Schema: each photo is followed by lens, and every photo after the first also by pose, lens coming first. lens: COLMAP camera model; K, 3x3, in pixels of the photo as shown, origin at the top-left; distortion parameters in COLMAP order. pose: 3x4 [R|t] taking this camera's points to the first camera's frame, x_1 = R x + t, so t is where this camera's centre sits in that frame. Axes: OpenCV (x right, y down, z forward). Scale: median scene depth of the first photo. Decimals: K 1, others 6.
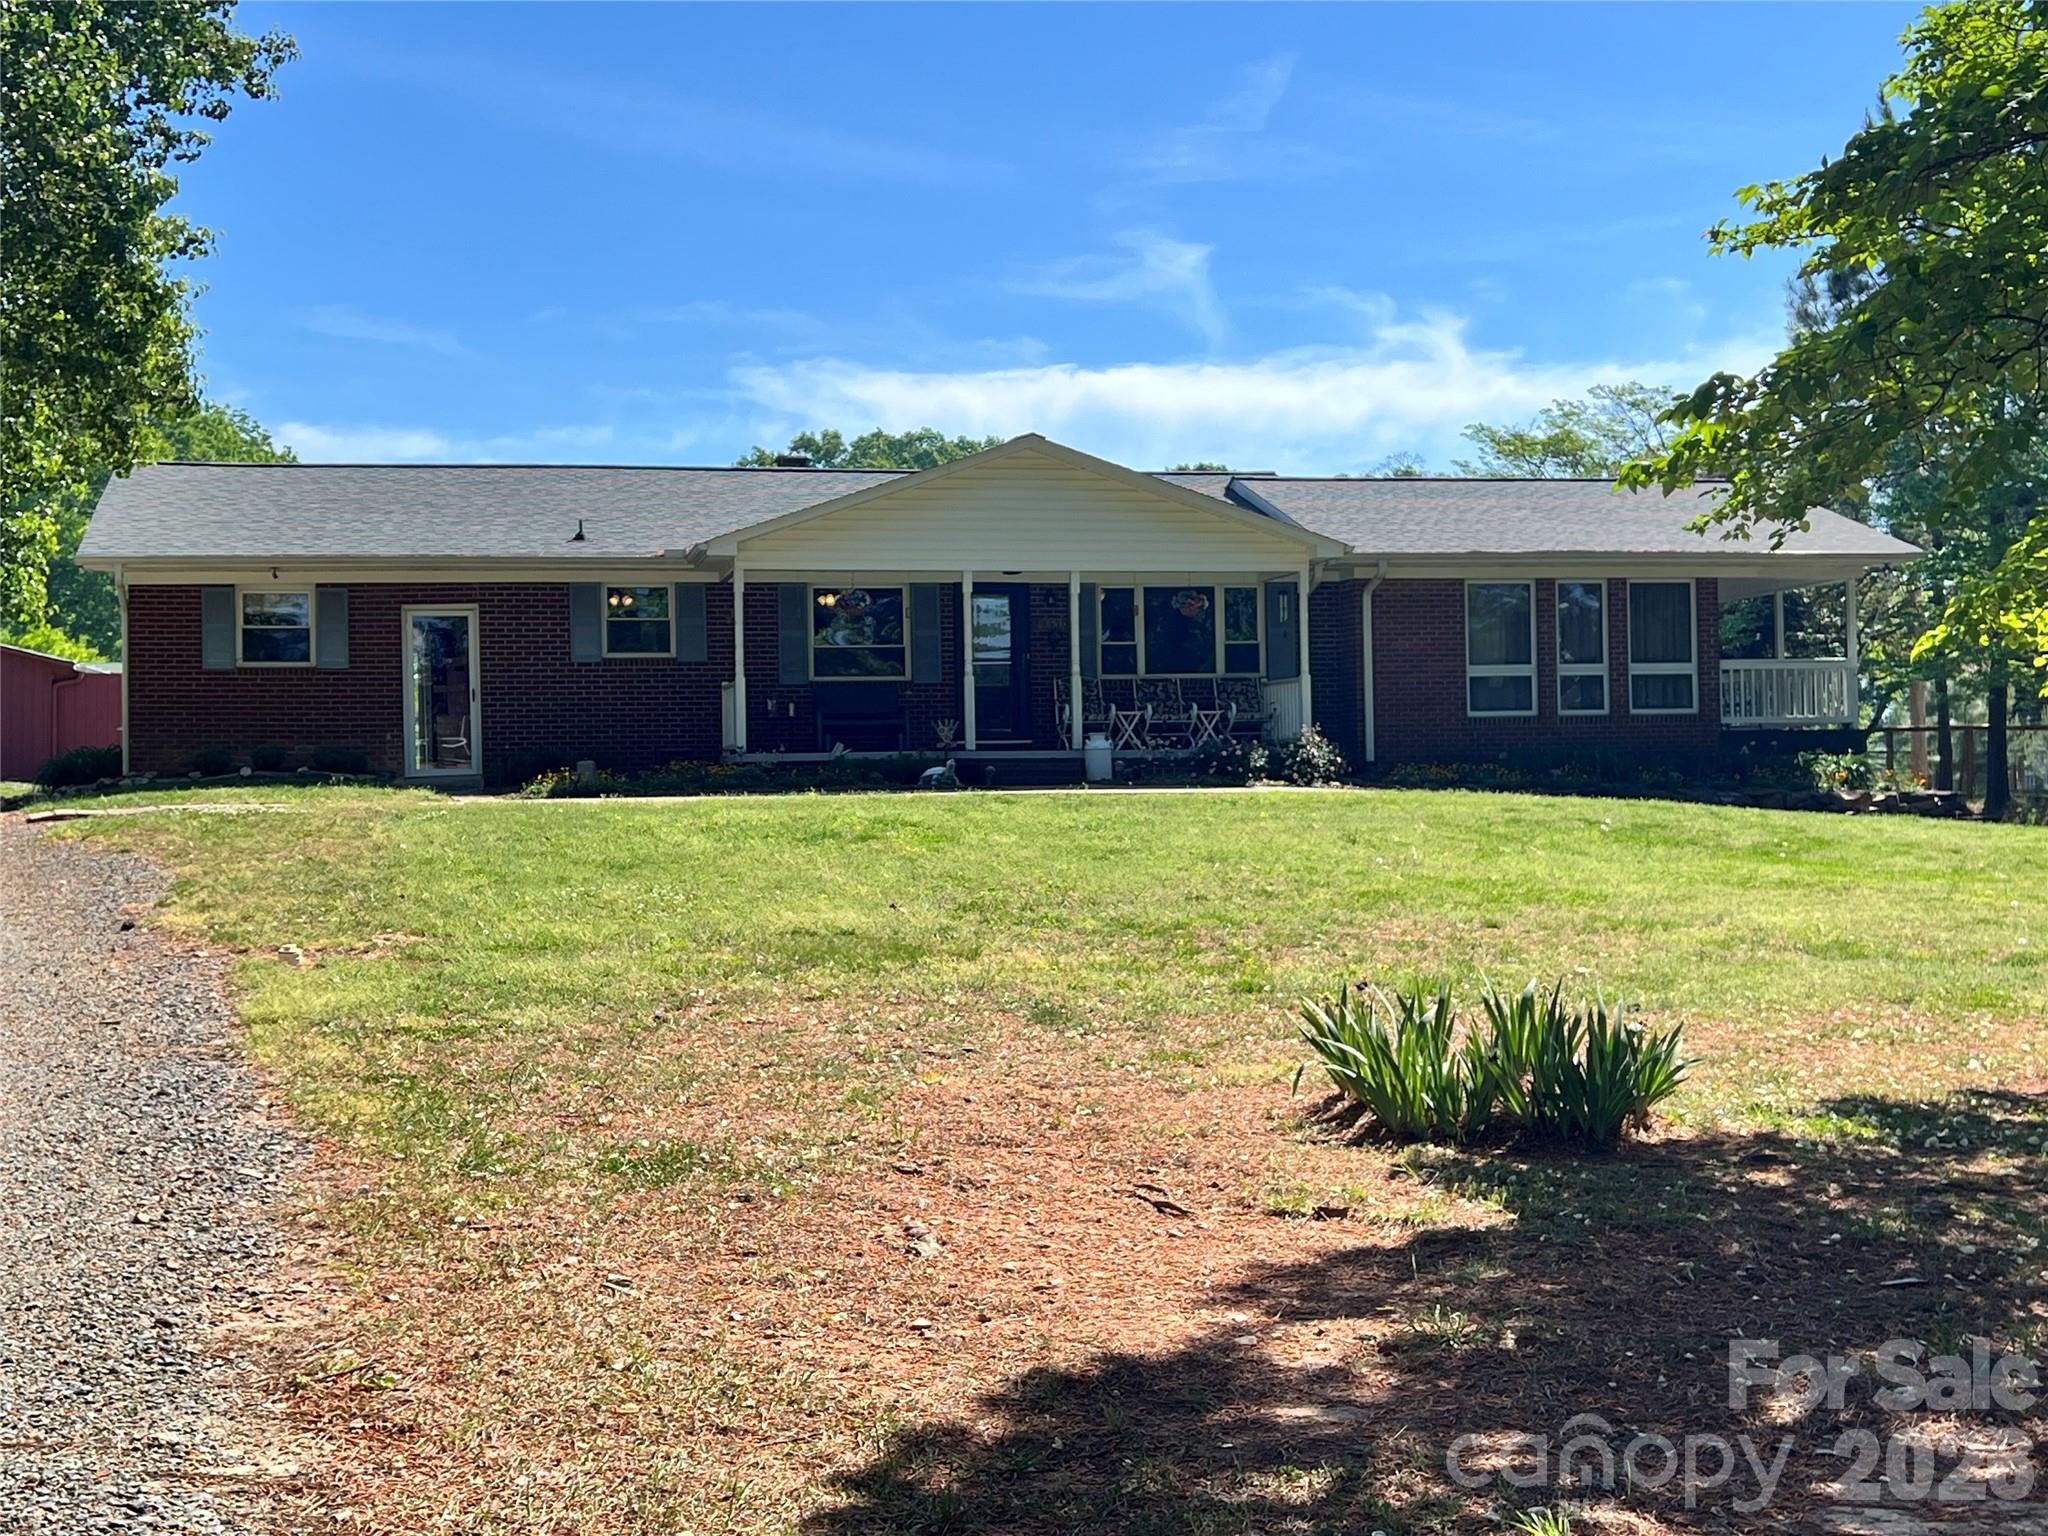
lens RADIAL K [[2767.8, 0, 1024.0], [0, 2767.8, 768.0], [0, 0, 1]] dist [0.007000, 0.053875]
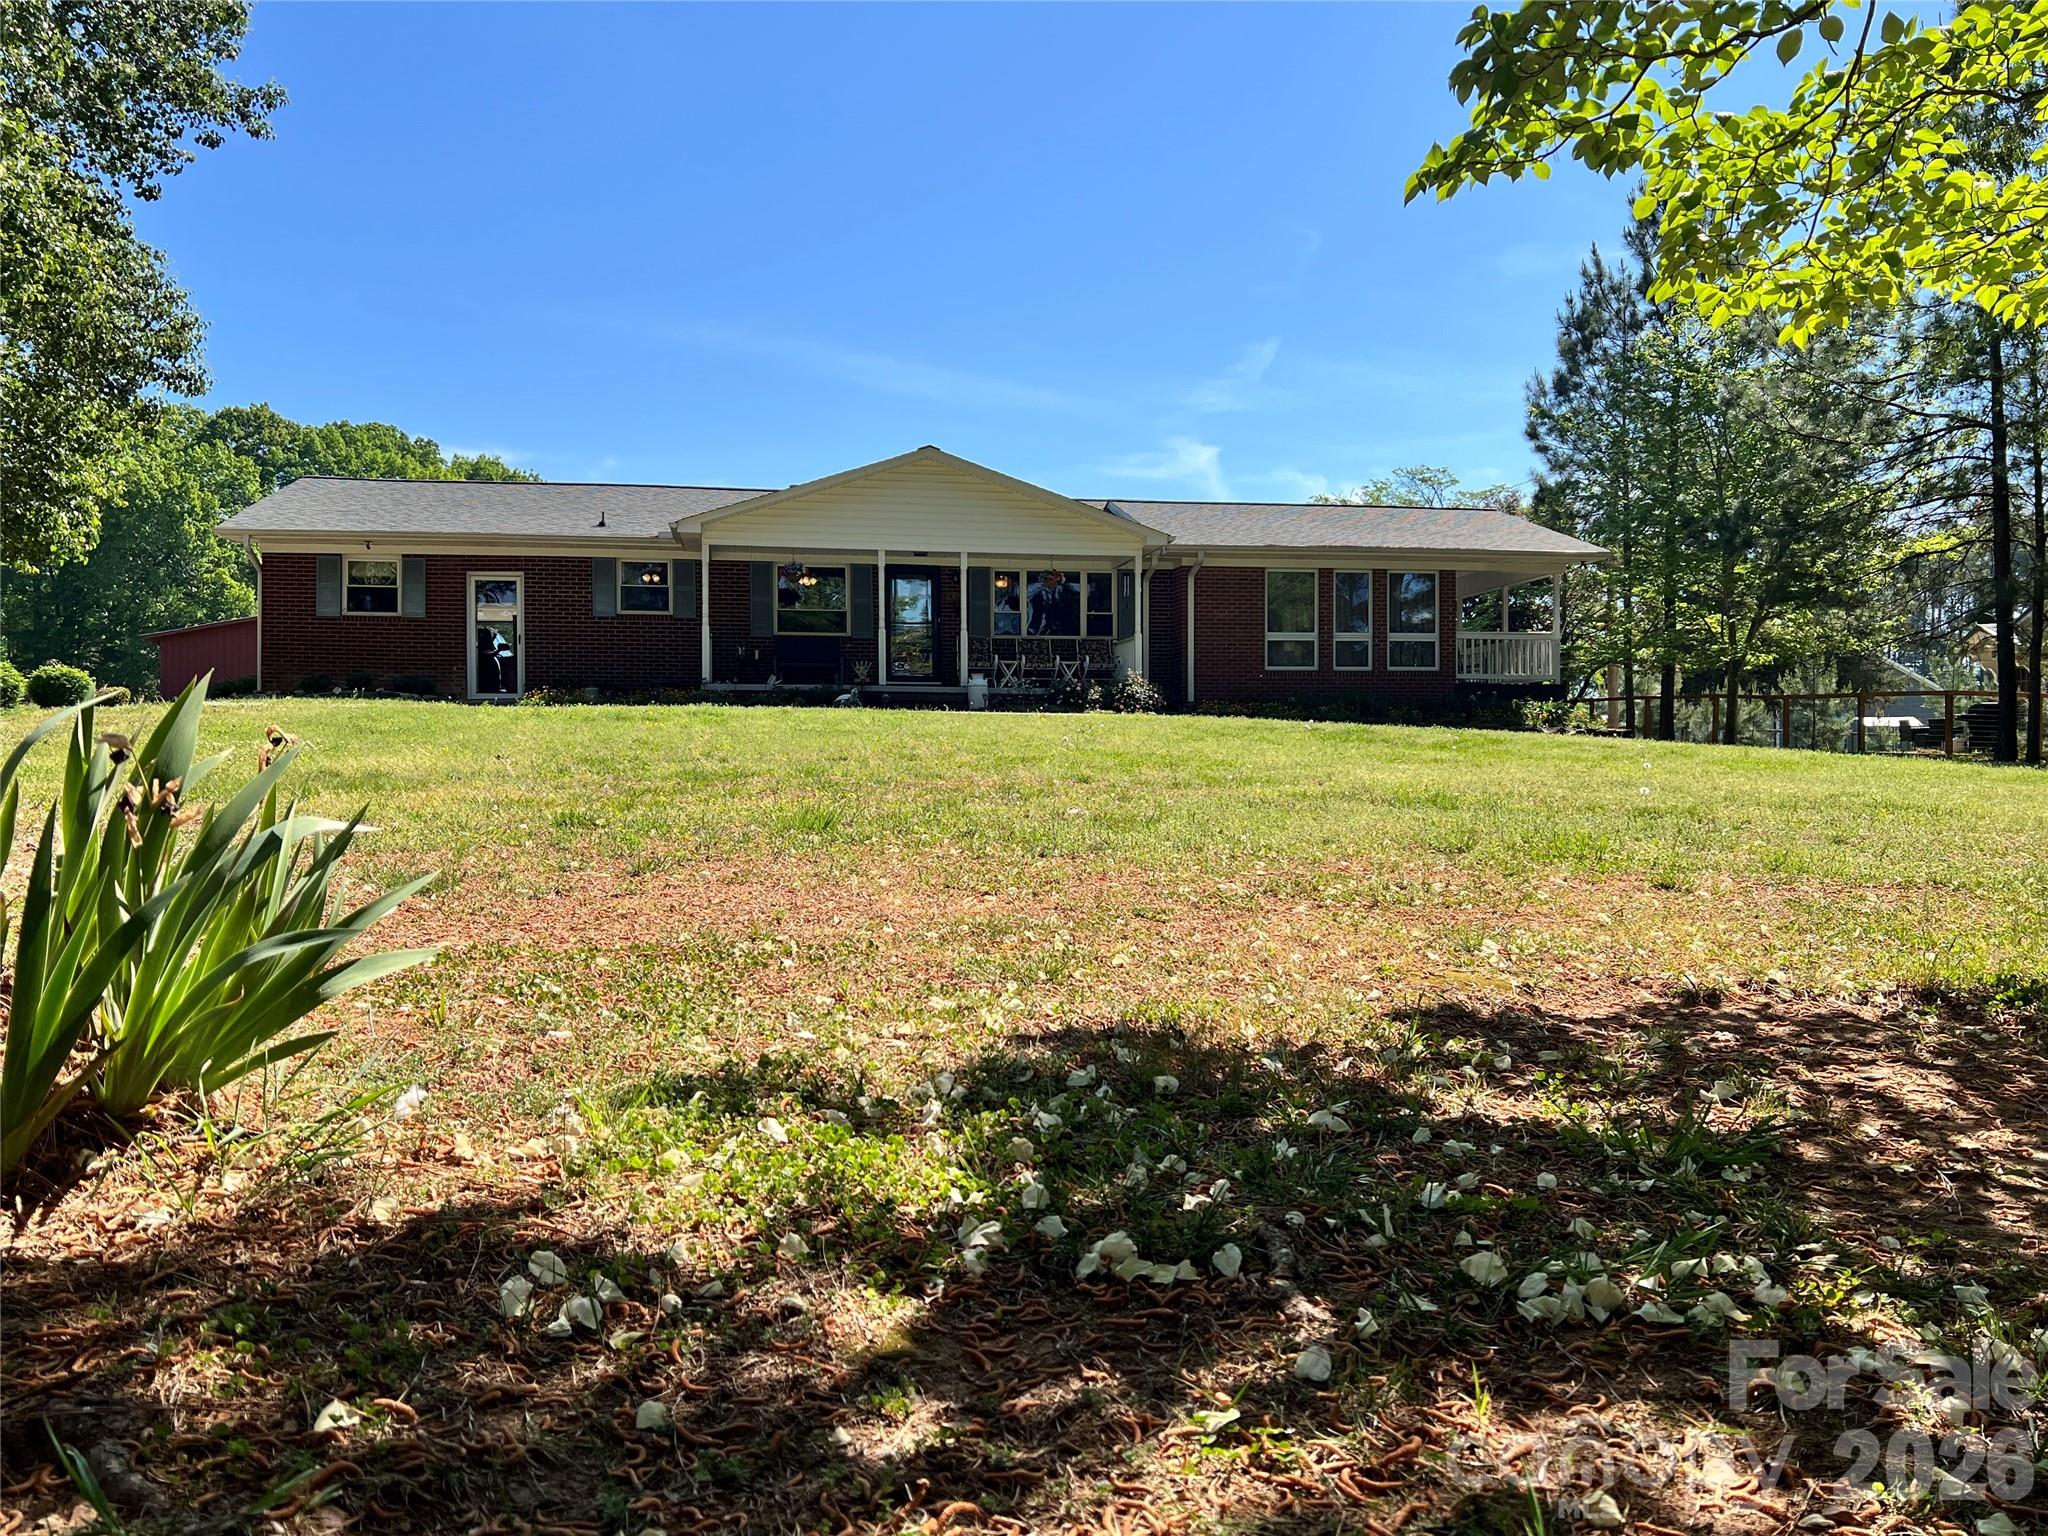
lens RADIAL K [[1604.7, 0, 1024.0], [0, 1604.7, 768.0], [0, 0, 1]] dist [0.000355, -0.002069]
pose [[0.998615, 0.017397, -0.049650, 0.088398], [-0.016826, 0.999788, 0.011895, 0.023358], [0.049847, -0.011043, 0.998696, 0.228768]]
